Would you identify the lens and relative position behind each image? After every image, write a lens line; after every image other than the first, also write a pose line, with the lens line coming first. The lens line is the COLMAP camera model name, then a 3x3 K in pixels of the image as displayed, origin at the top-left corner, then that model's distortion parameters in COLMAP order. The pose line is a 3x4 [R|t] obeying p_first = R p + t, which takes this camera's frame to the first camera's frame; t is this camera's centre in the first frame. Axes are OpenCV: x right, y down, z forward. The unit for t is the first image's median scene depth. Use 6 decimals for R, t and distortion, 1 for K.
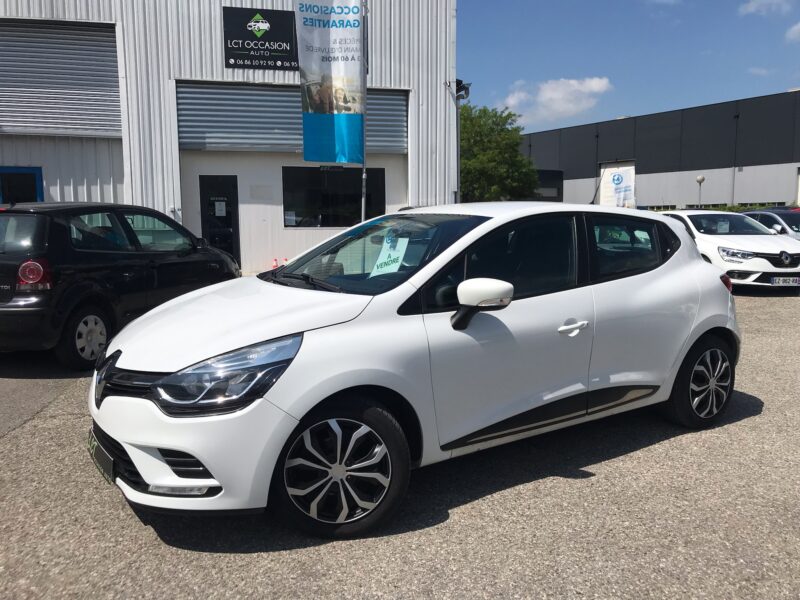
lens RADIAL K [[649.0, 0, 394.5], [0, 649.0, 295.6], [0, 0, 1]] dist [0.023739, -0.013992]
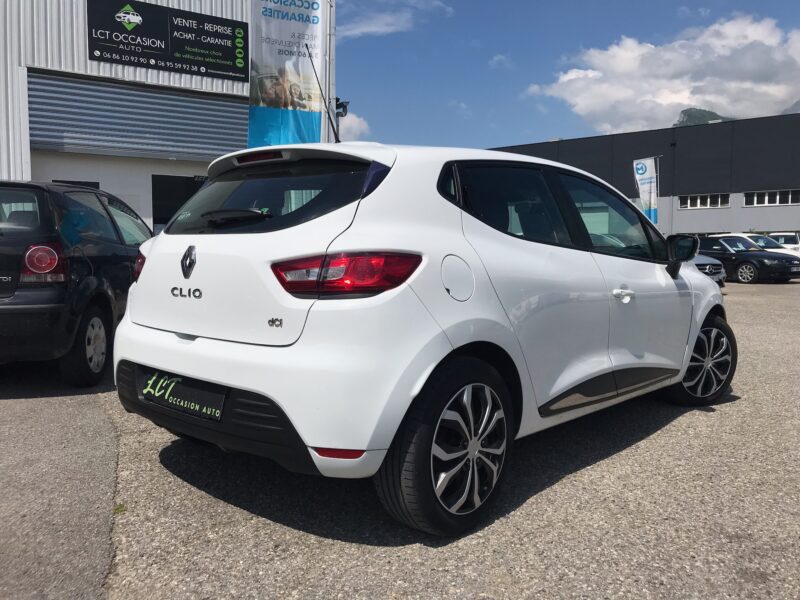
lens RADIAL K [[649.0, 0, 393.4], [0, 649.0, 297.2], [0, 0, 1]] dist [0.023739, -0.013992]
pose [[0.948246, -0.015304, 0.317167, -0.395721], [0.030450, 0.998617, -0.042852, 0.054698], [-0.316073, 0.050292, 0.947401, 0.124240]]
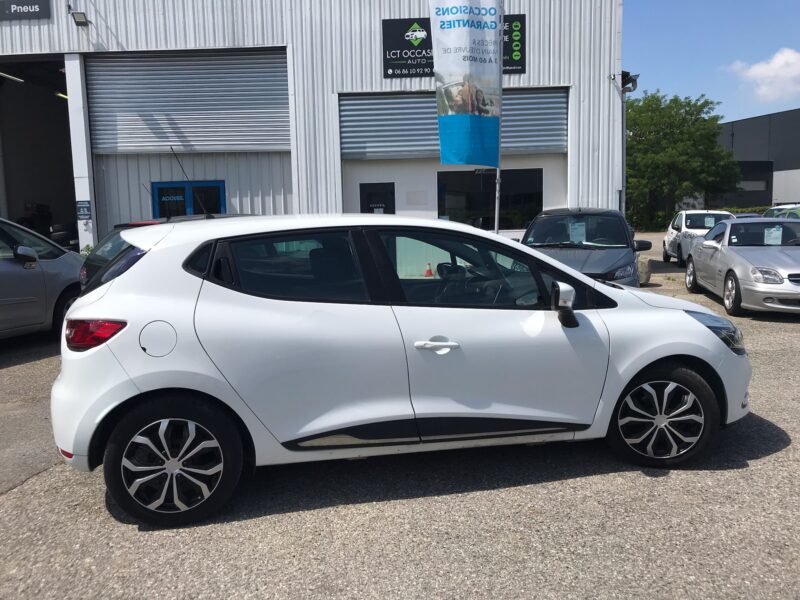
lens RADIAL K [[649.0, 0, 395.6], [0, 649.0, 297.7], [0, 0, 1]] dist [0.023739, -0.013992]
pose [[0.962906, 0.015784, -0.269376, 0.108467], [-0.015443, 0.999875, 0.003386, -0.012891], [0.269396, 0.000899, 0.963029, 0.023763]]
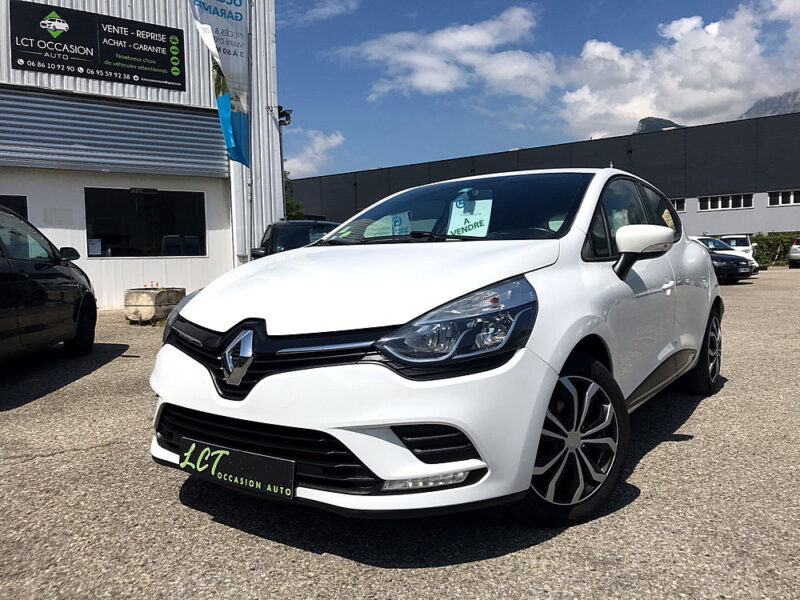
lens RADIAL K [[649.0, 0, 393.3], [0, 649.0, 297.2], [0, 0, 1]] dist [0.023739, -0.013992]
pose [[0.931825, -0.034262, 0.361286, -0.295598], [0.059315, 0.996525, -0.058481, 0.061877], [-0.358026, 0.075924, 0.930619, 0.147930]]
